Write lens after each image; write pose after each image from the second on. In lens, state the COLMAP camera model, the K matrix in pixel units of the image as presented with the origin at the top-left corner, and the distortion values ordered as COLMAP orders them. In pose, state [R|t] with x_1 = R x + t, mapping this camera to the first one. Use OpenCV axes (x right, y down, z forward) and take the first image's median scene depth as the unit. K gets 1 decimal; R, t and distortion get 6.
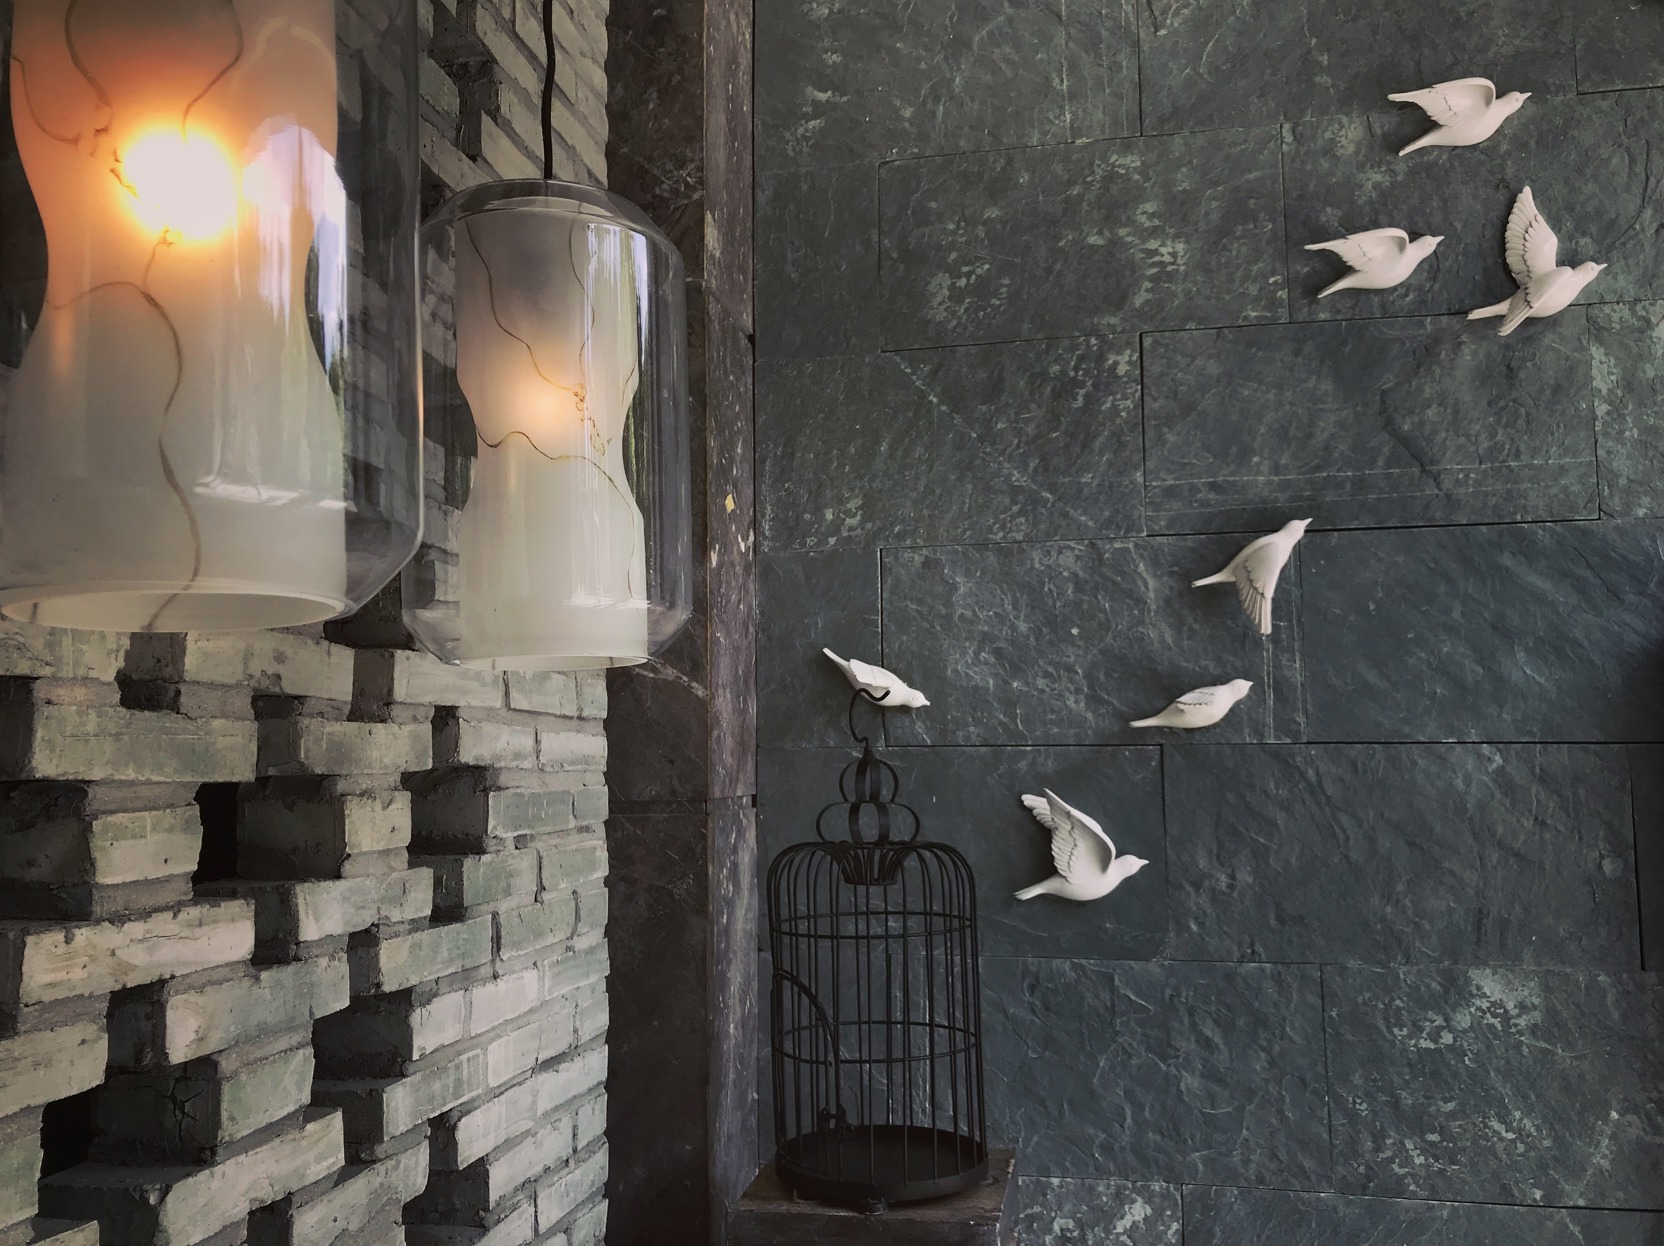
lens RADIAL K [[1357.9, 0, 832.8], [0, 1357.9, 623.0], [0, 0, 1]] dist [-0.003687, -0.001907]
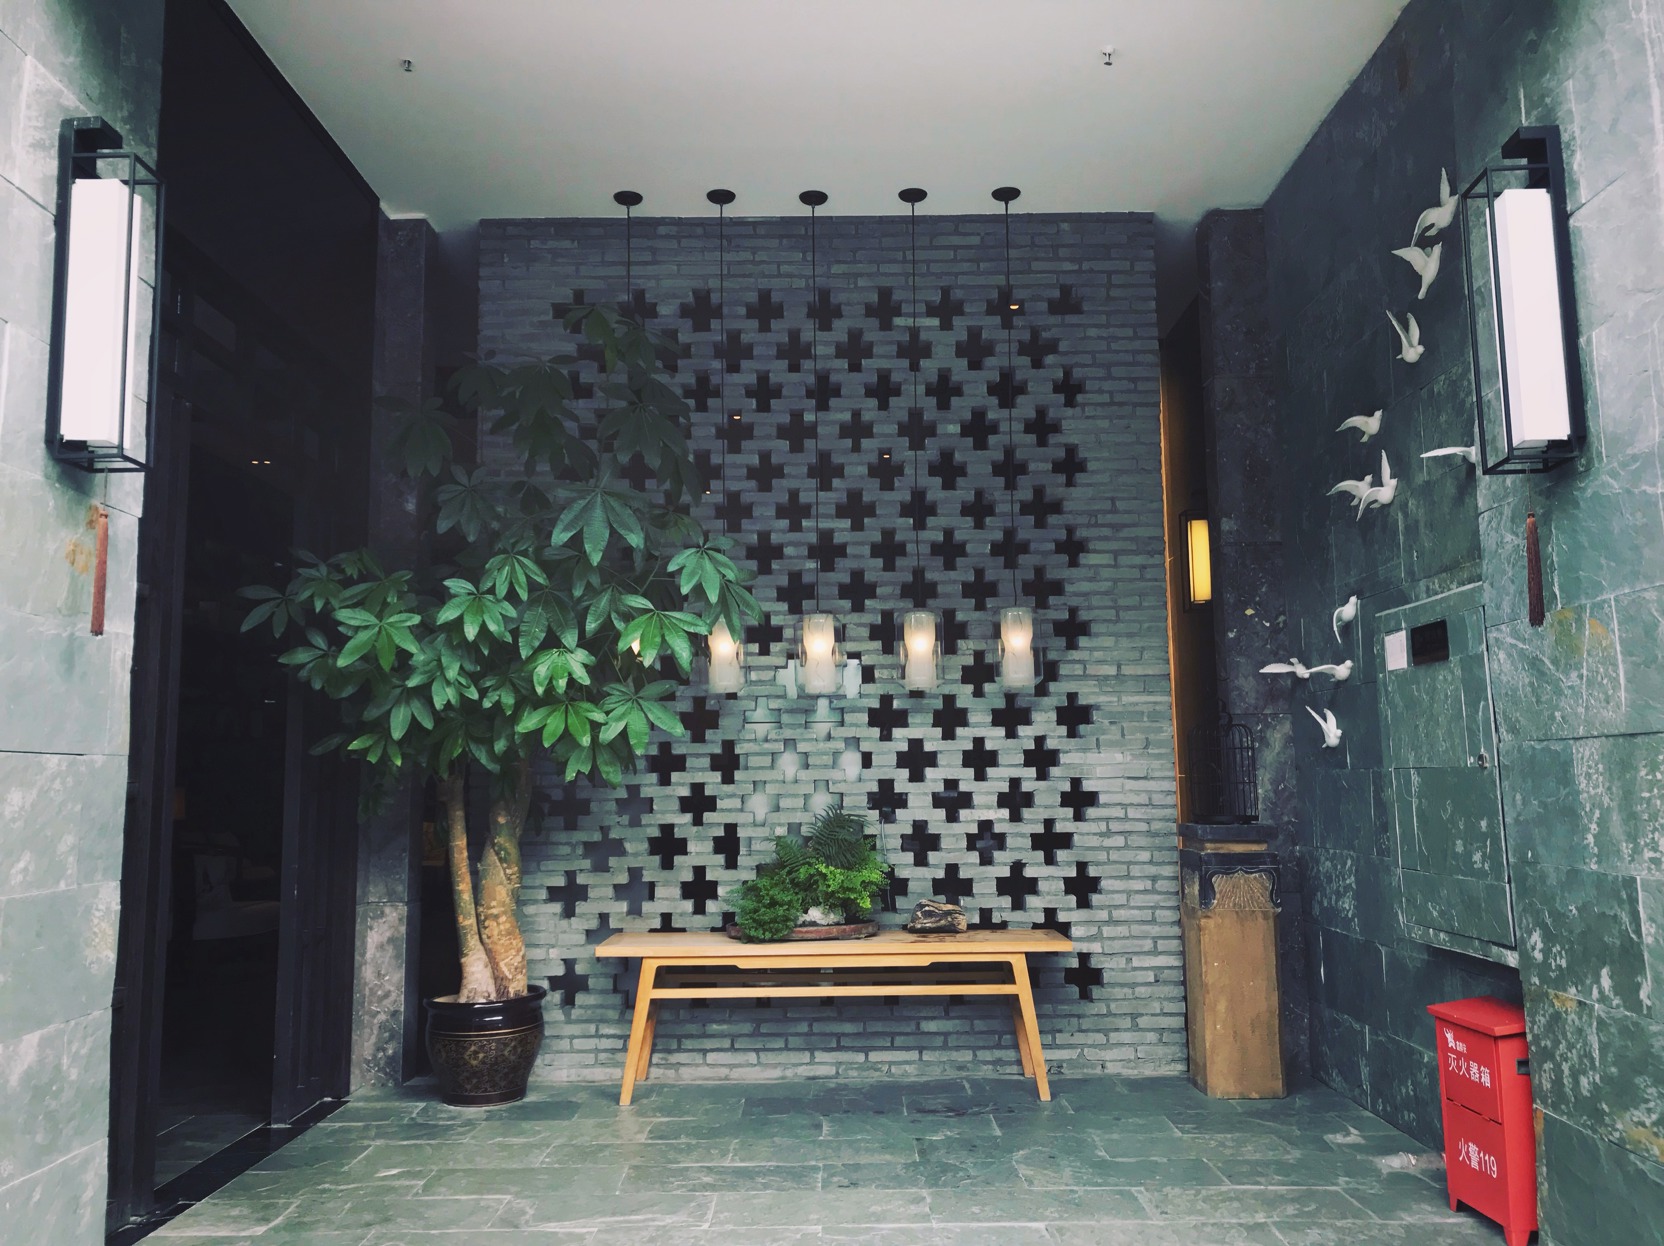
lens RADIAL K [[1357.9, 0, 831.9], [0, 1357.9, 621.4], [0, 0, 1]] dist [-0.003687, -0.001907]
pose [[0.197492, -0.119521, -0.972991, 5.011504], [0.109056, 0.989057, -0.099359, 0.236237], [0.974220, -0.086488, 0.208365, -0.915738]]
